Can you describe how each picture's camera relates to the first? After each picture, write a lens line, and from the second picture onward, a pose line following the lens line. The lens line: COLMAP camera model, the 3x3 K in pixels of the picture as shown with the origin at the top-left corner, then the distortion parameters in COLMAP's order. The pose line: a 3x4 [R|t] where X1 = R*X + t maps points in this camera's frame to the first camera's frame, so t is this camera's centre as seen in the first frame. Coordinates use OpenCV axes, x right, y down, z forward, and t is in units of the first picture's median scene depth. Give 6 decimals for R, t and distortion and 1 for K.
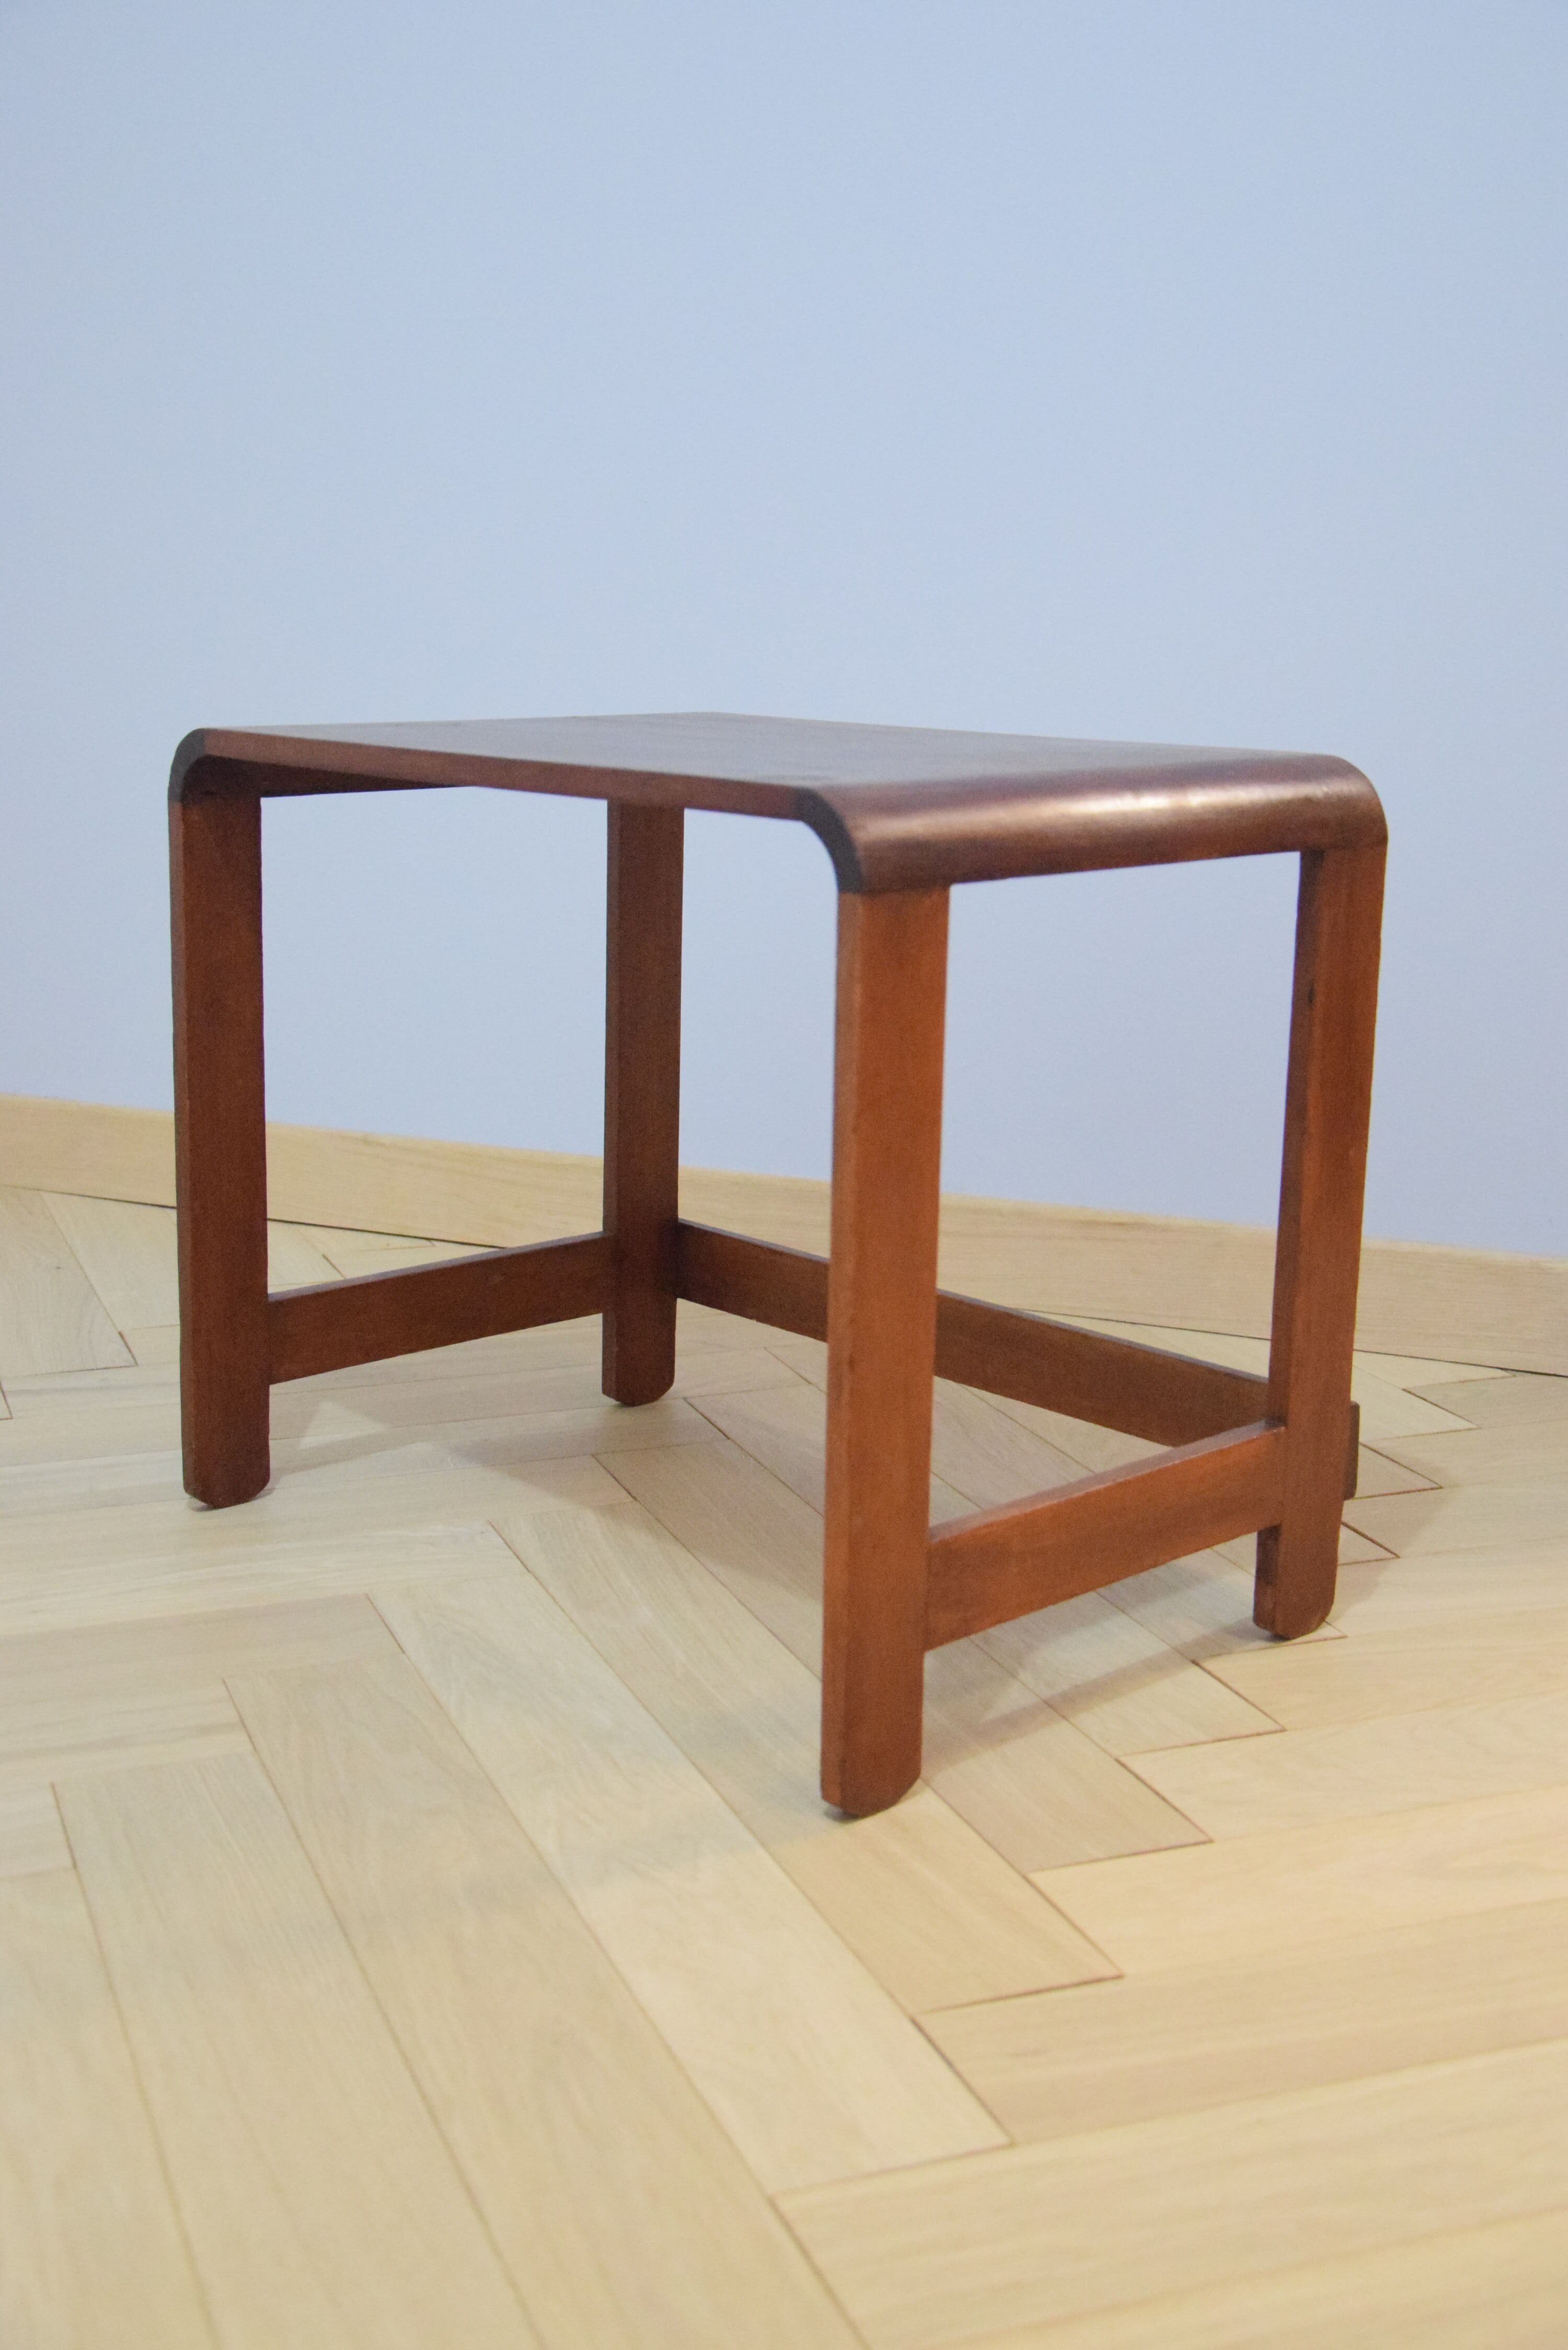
lens RADIAL K [[2762.8, 0, 807.3], [0, 2762.8, 1170.1], [0, 0, 1]] dist [0.037547, 0.000000]
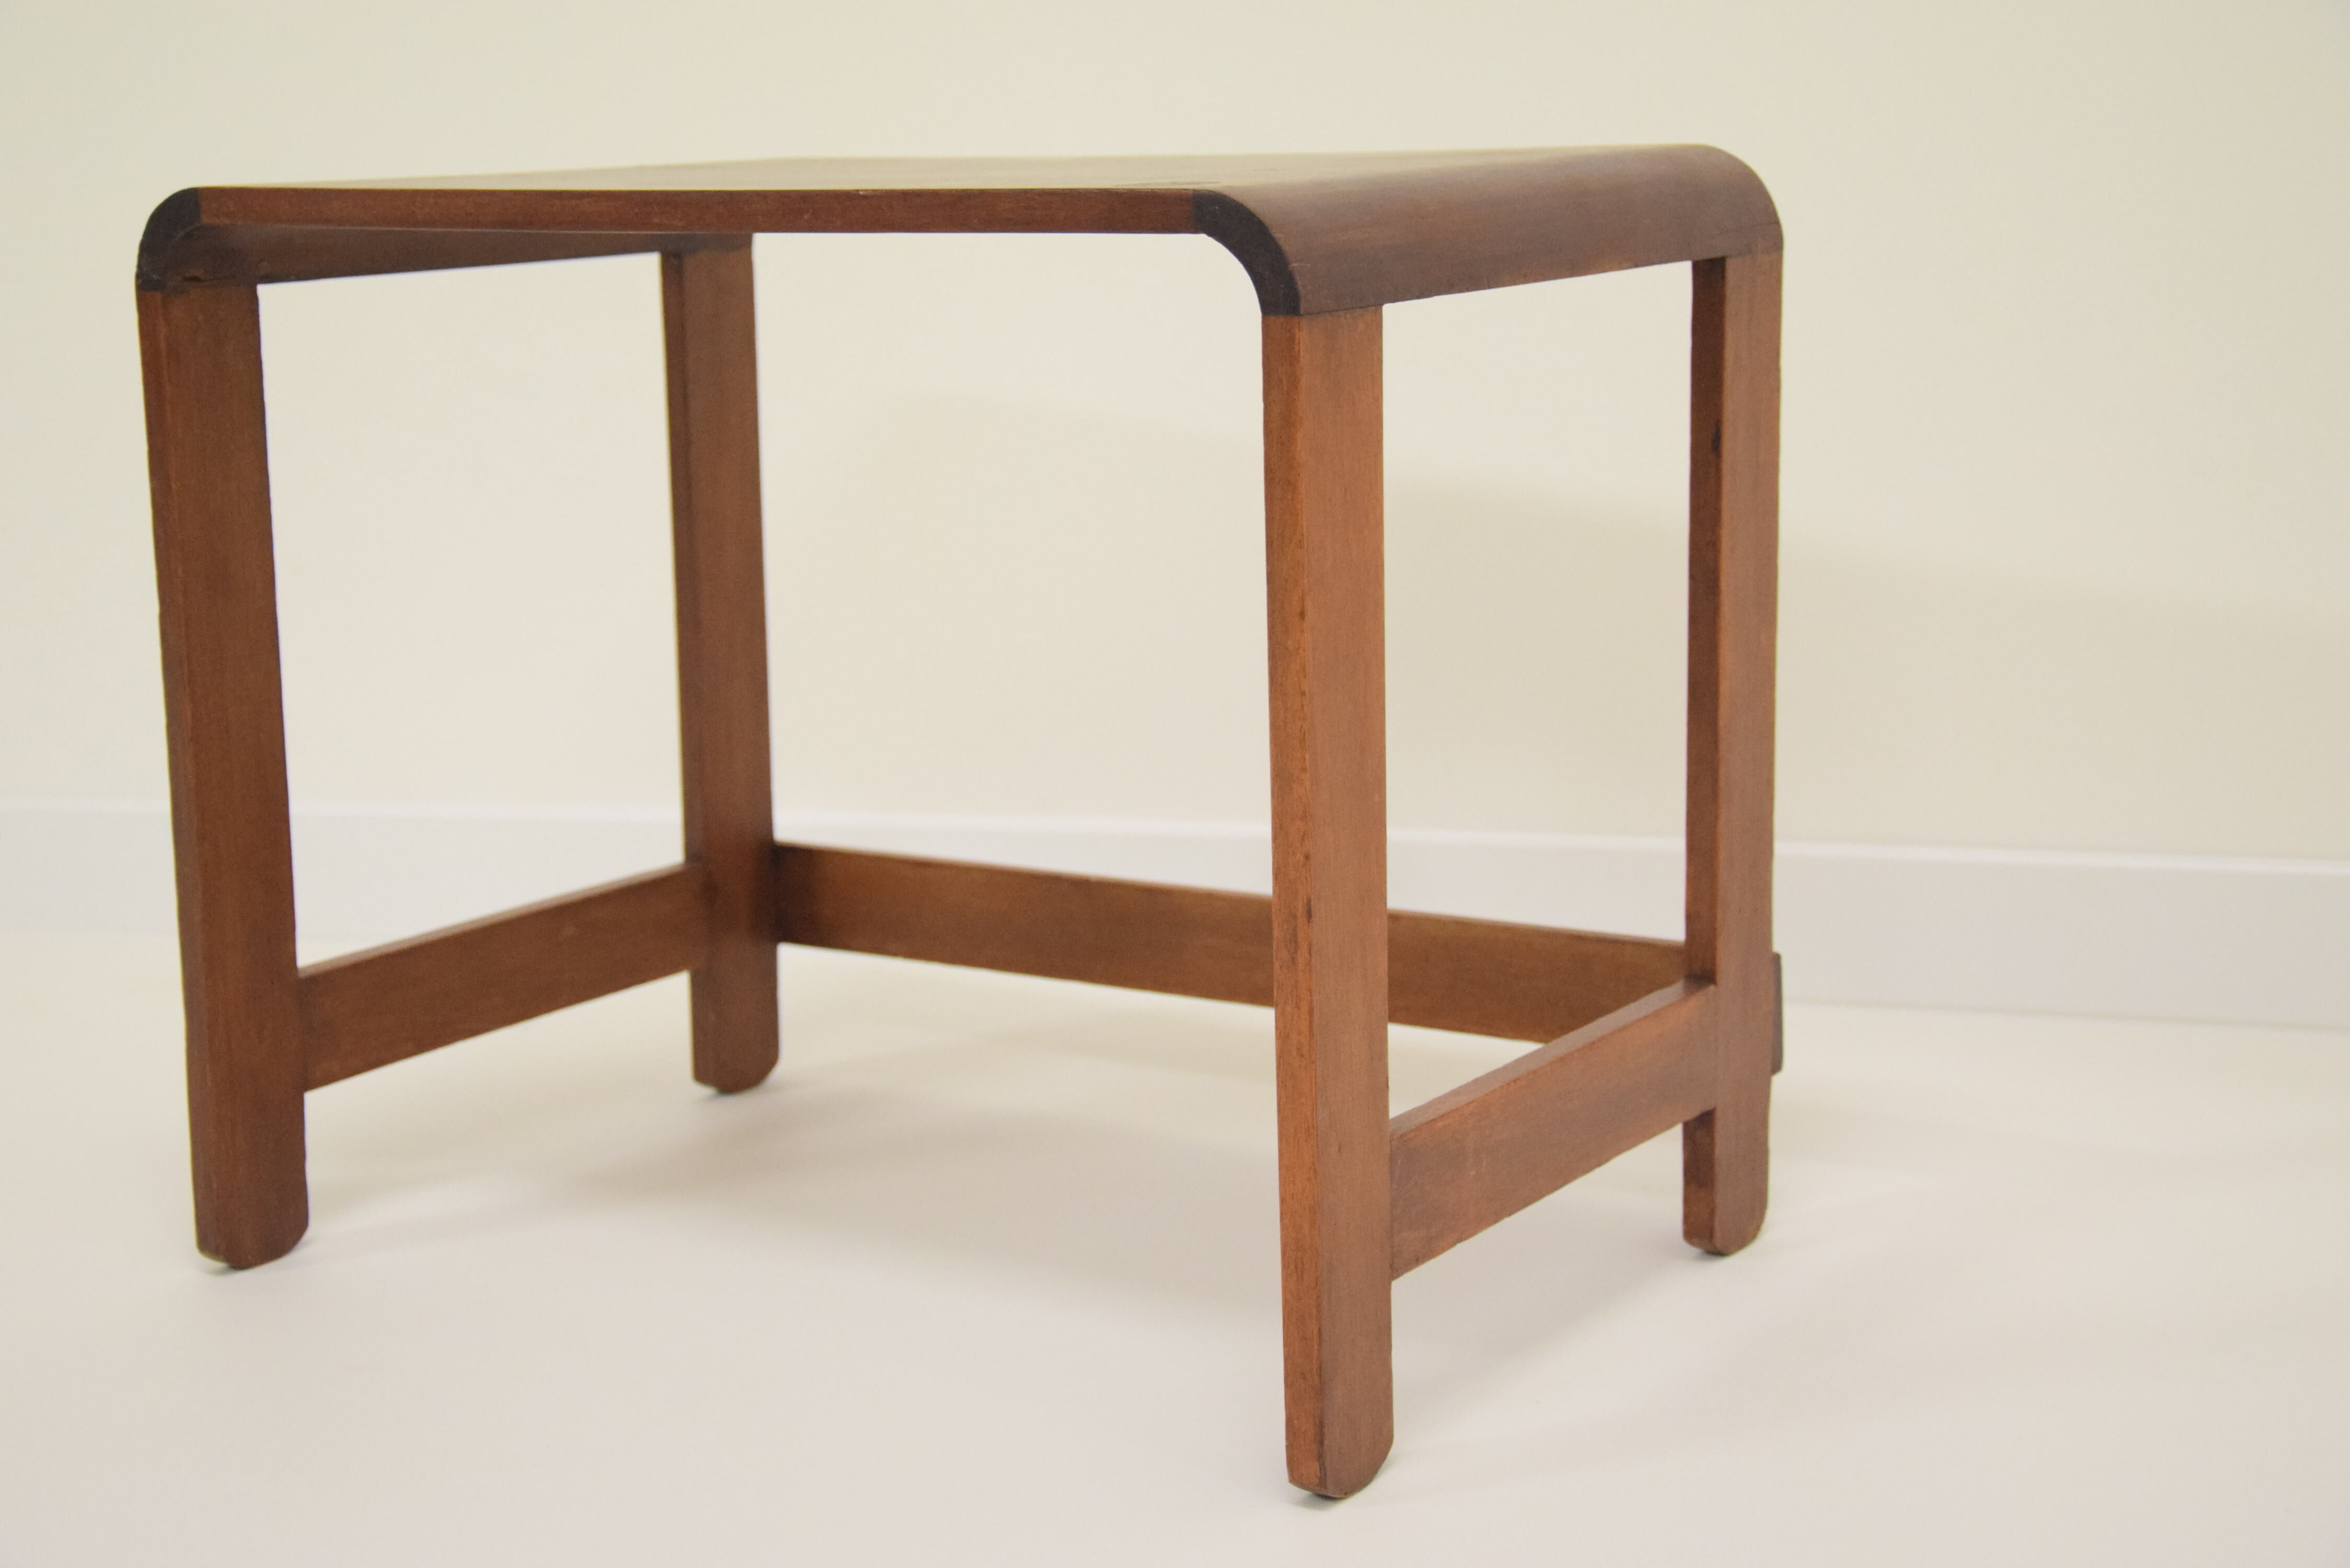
lens RADIAL K [[3837.9, 0, 1159.5], [0, 3837.9, 784.9], [0, 0, 1]] dist [0.221627, 0.000000]
pose [[0.973926, -0.082951, 0.211156, -0.211729], [0.088960, 0.995852, -0.019102, 0.041945], [-0.208695, 0.037388, 0.977266, -0.058790]]
